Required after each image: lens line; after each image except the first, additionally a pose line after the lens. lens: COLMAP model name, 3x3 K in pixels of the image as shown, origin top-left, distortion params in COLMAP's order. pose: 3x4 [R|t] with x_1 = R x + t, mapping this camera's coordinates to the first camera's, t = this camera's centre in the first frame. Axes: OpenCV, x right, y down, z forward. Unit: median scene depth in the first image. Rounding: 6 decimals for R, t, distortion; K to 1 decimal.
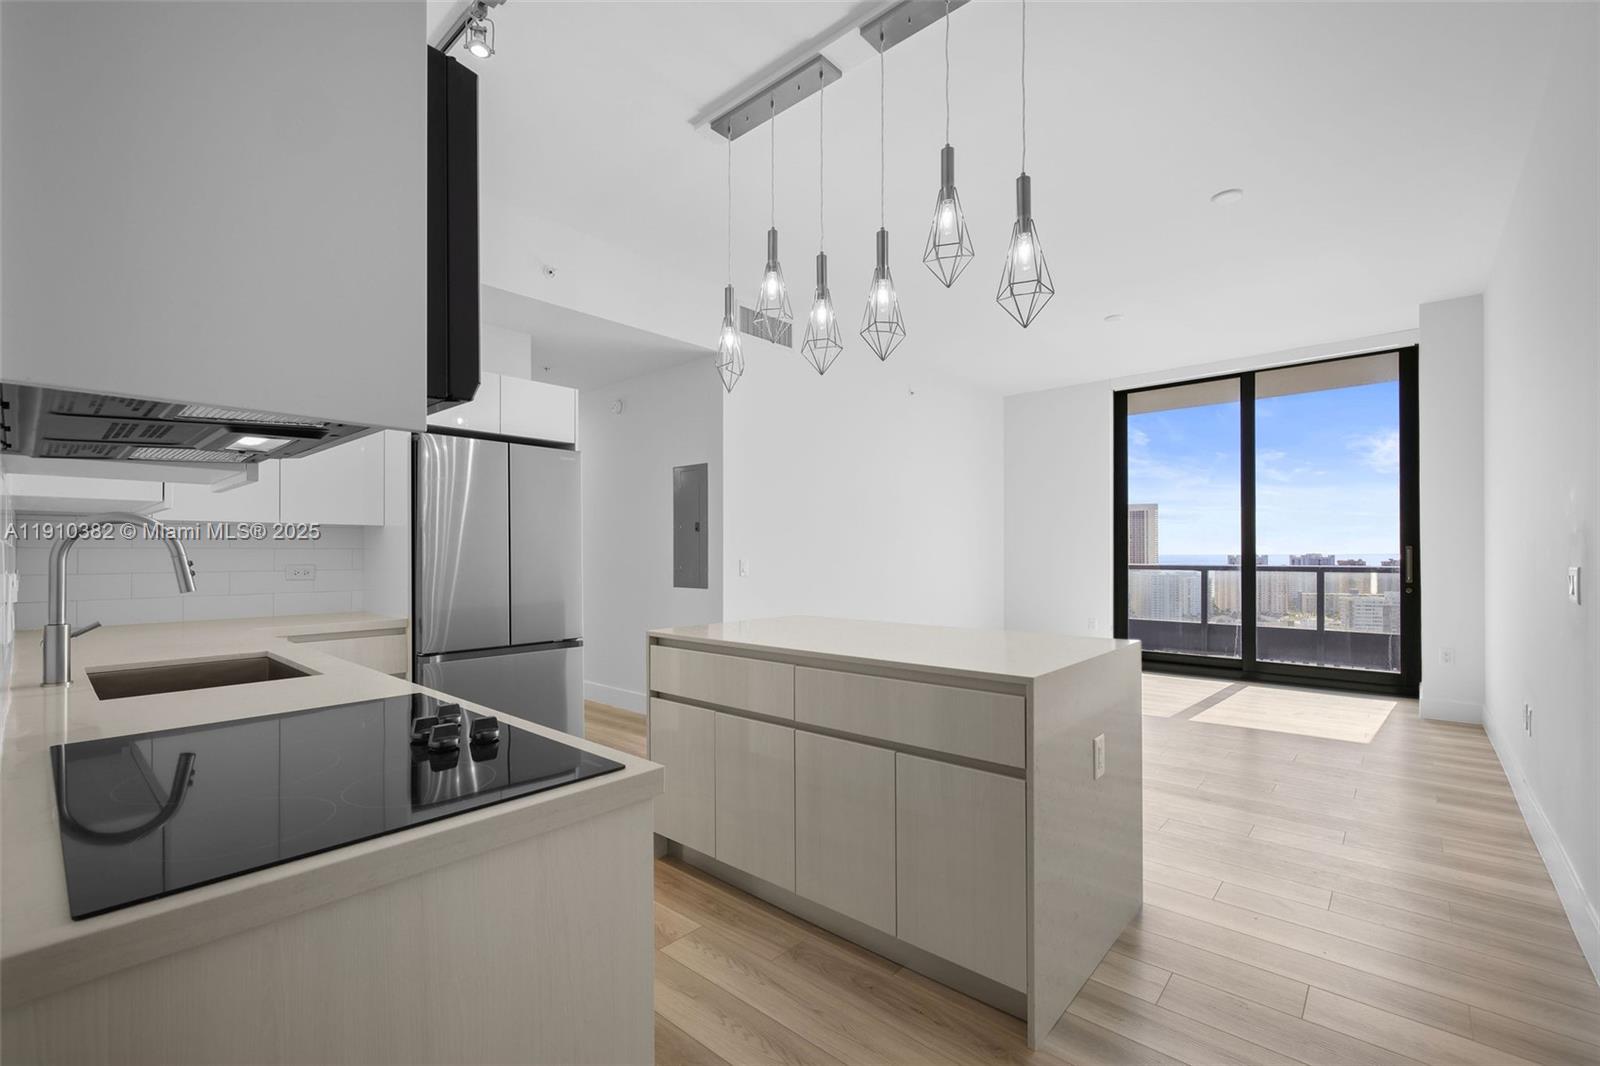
lens RADIAL K [[705.2, 0, 799.2], [0, 705.2, 545.4], [0, 0, 1]] dist [-0.001086, -0.000154]
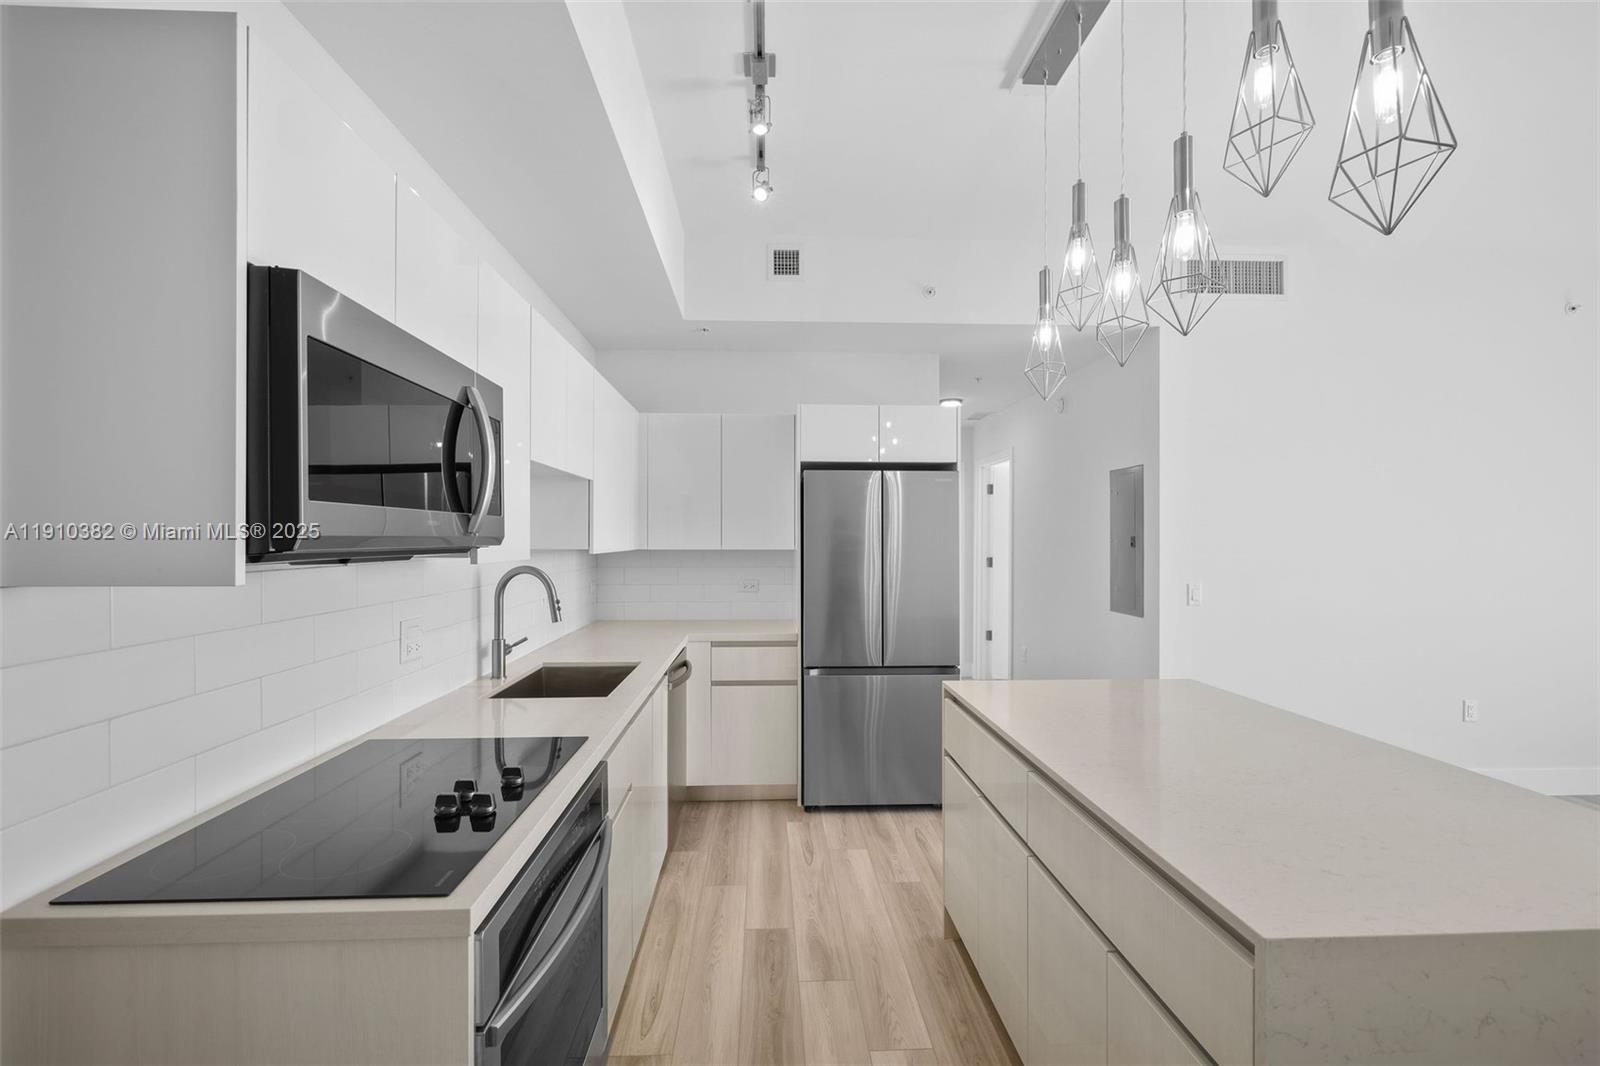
lens RADIAL K [[692.9, 0, 799.5], [0, 692.9, 533.3], [0, 0, 1]] dist [-0.000013, -0.000085]
pose [[0.692252, -0.002074, -0.721653, 0.295776], [0.006458, 0.999974, 0.003321, -0.071677], [0.721627, -0.006959, 0.692247, 0.256400]]
